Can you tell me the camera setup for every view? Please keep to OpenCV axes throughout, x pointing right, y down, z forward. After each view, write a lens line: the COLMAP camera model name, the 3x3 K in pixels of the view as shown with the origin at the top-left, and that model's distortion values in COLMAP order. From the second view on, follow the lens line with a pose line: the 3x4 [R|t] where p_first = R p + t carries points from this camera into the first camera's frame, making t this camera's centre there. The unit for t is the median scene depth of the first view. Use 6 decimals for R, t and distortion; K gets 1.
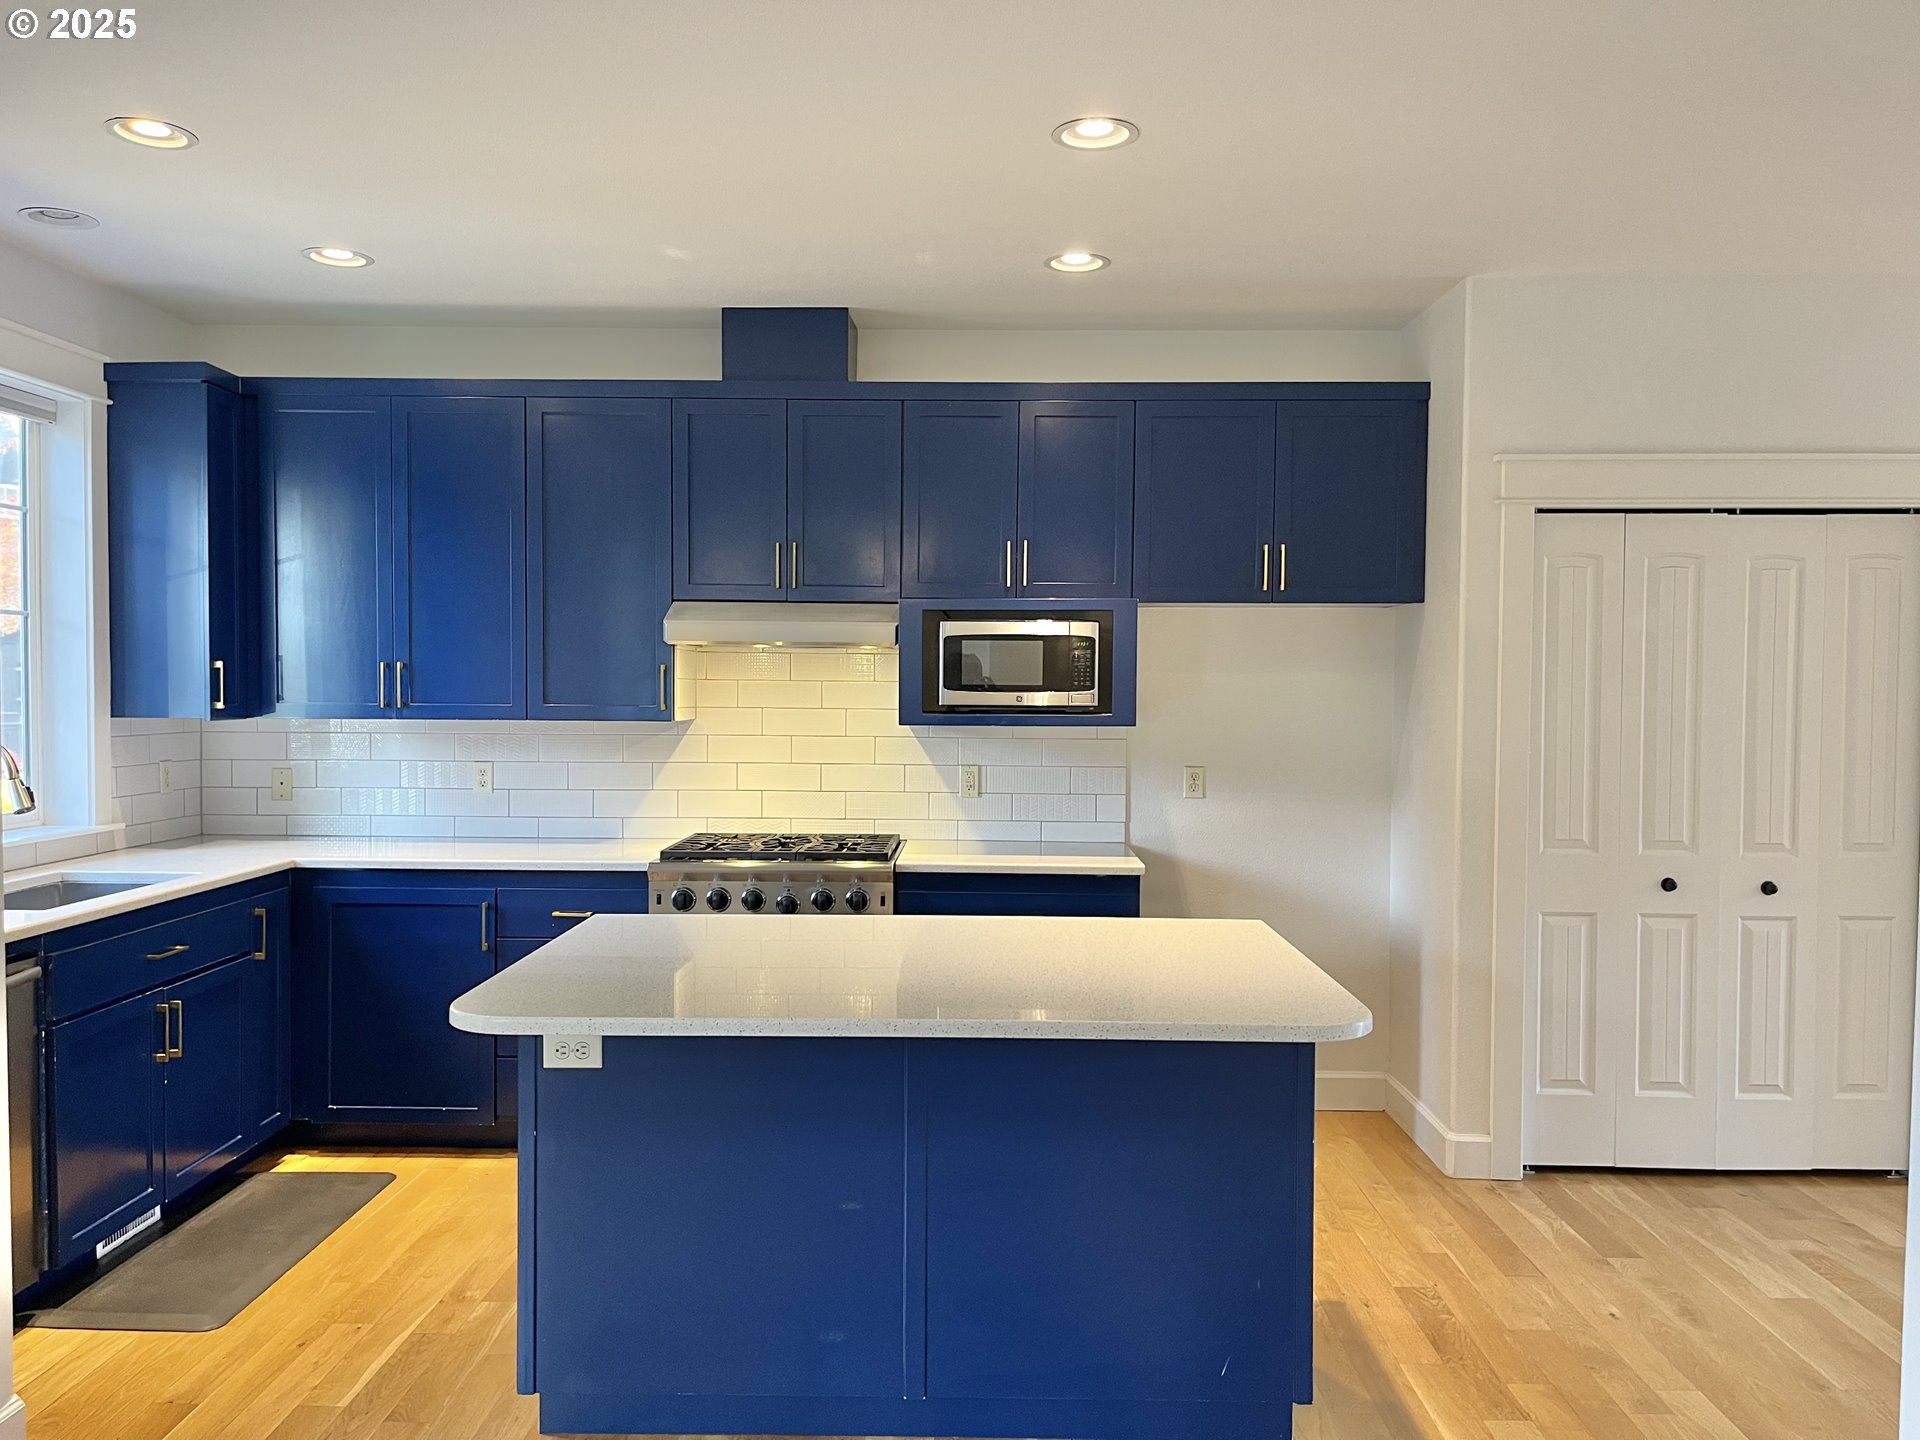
lens RADIAL K [[1469.0, 0, 964.2], [0, 1469.0, 711.0], [0, 0, 1]] dist [0.090447, -0.116029]
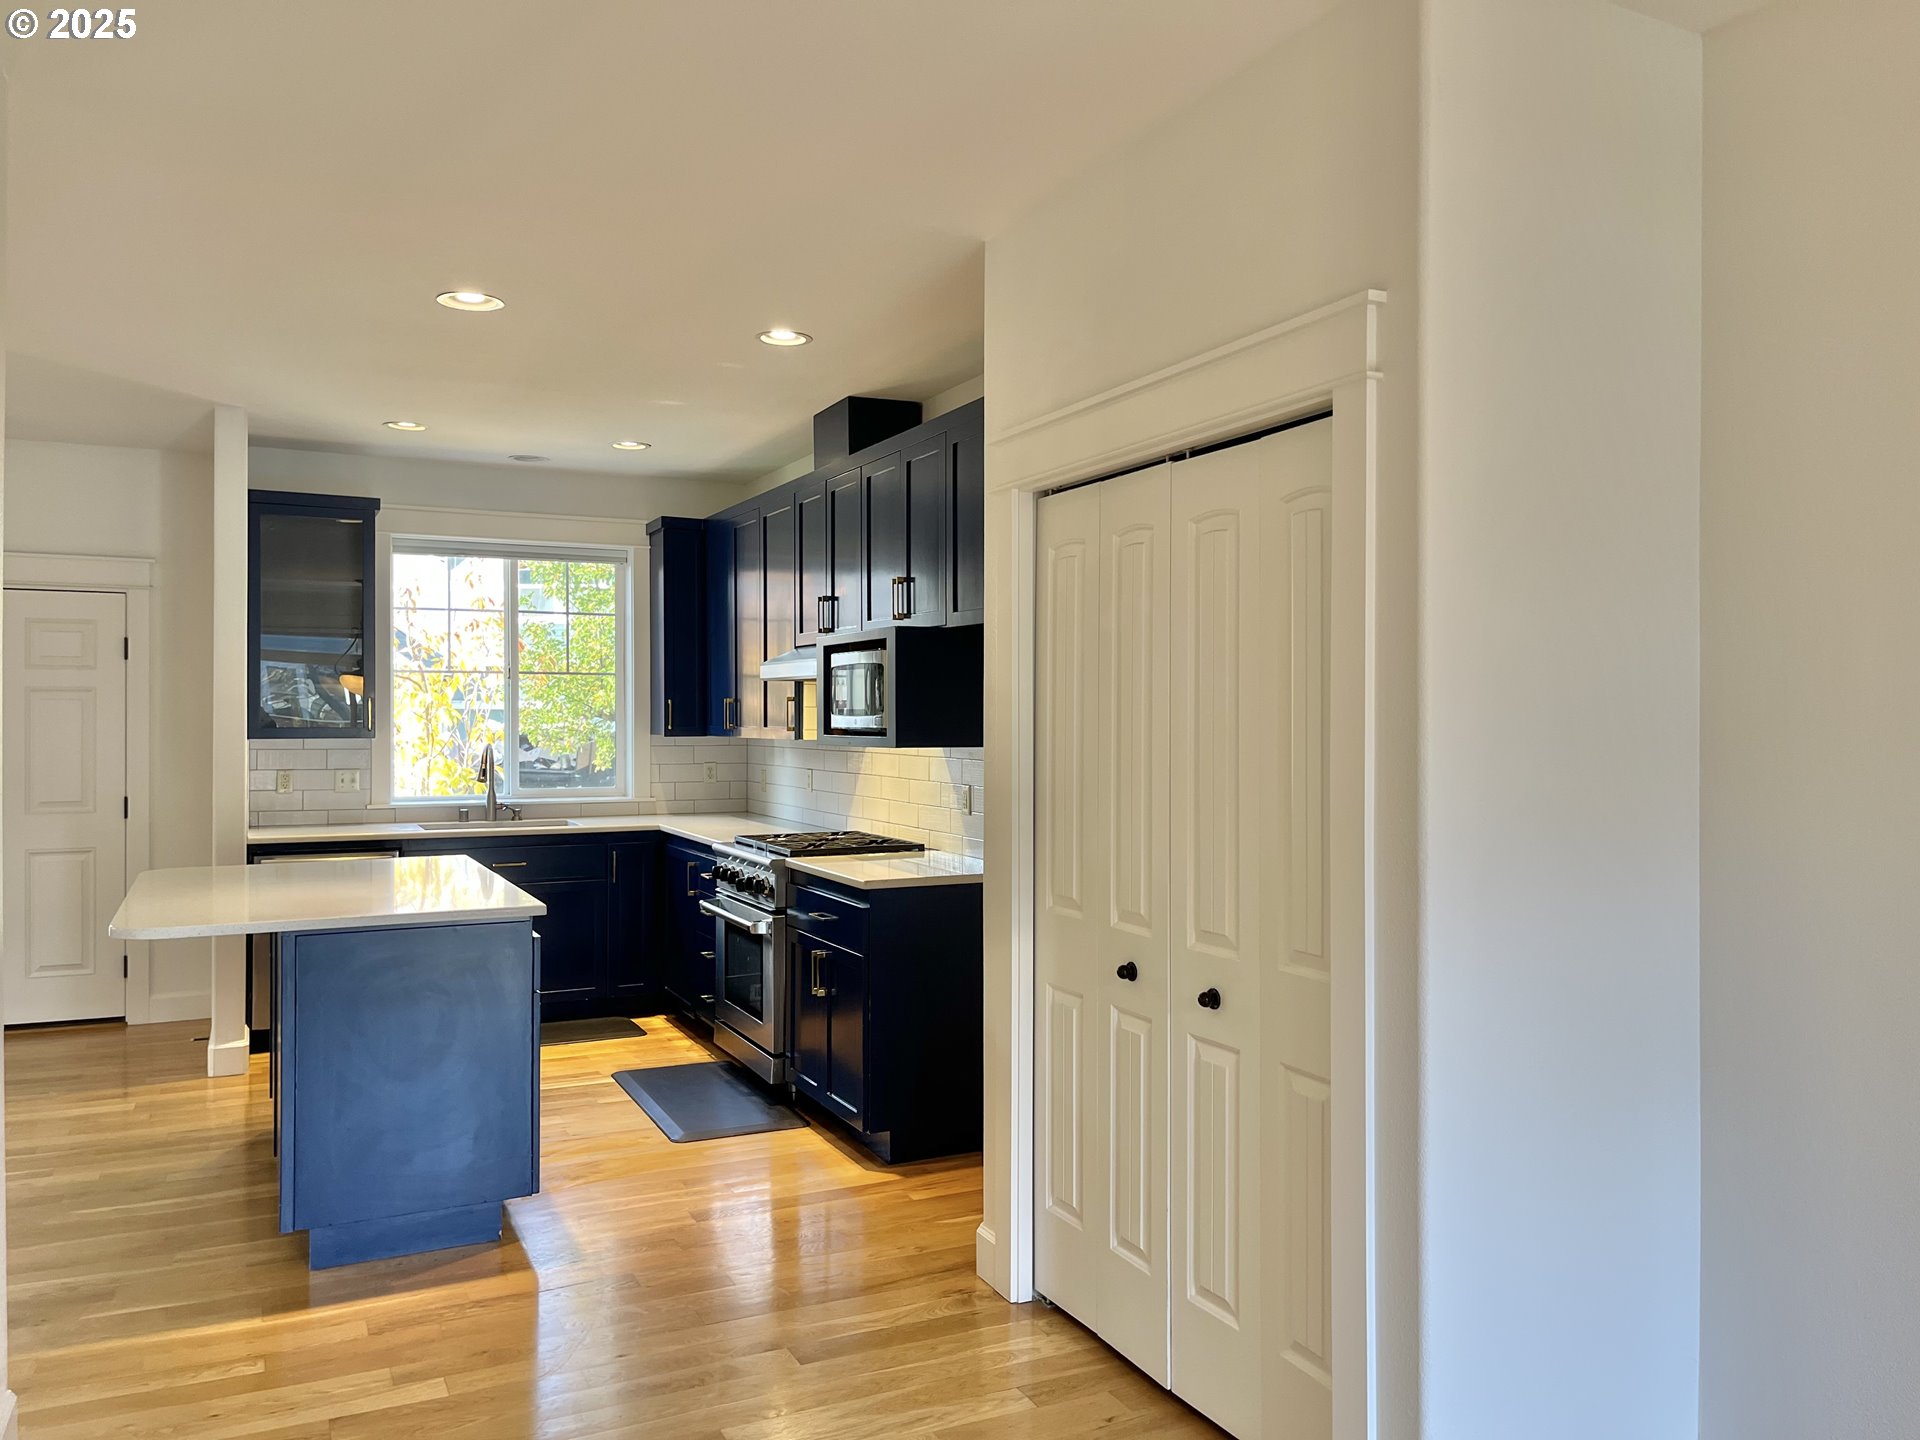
lens RADIAL K [[1469.0, 0, 964.2], [0, 1469.0, 711.0], [0, 0, 1]] dist [0.090447, -0.116029]
pose [[0.435963, -0.008927, -0.899920, 1.098336], [-0.008659, 0.999863, -0.014113, -0.002033], [0.899923, 0.013946, 0.435826, 0.604688]]
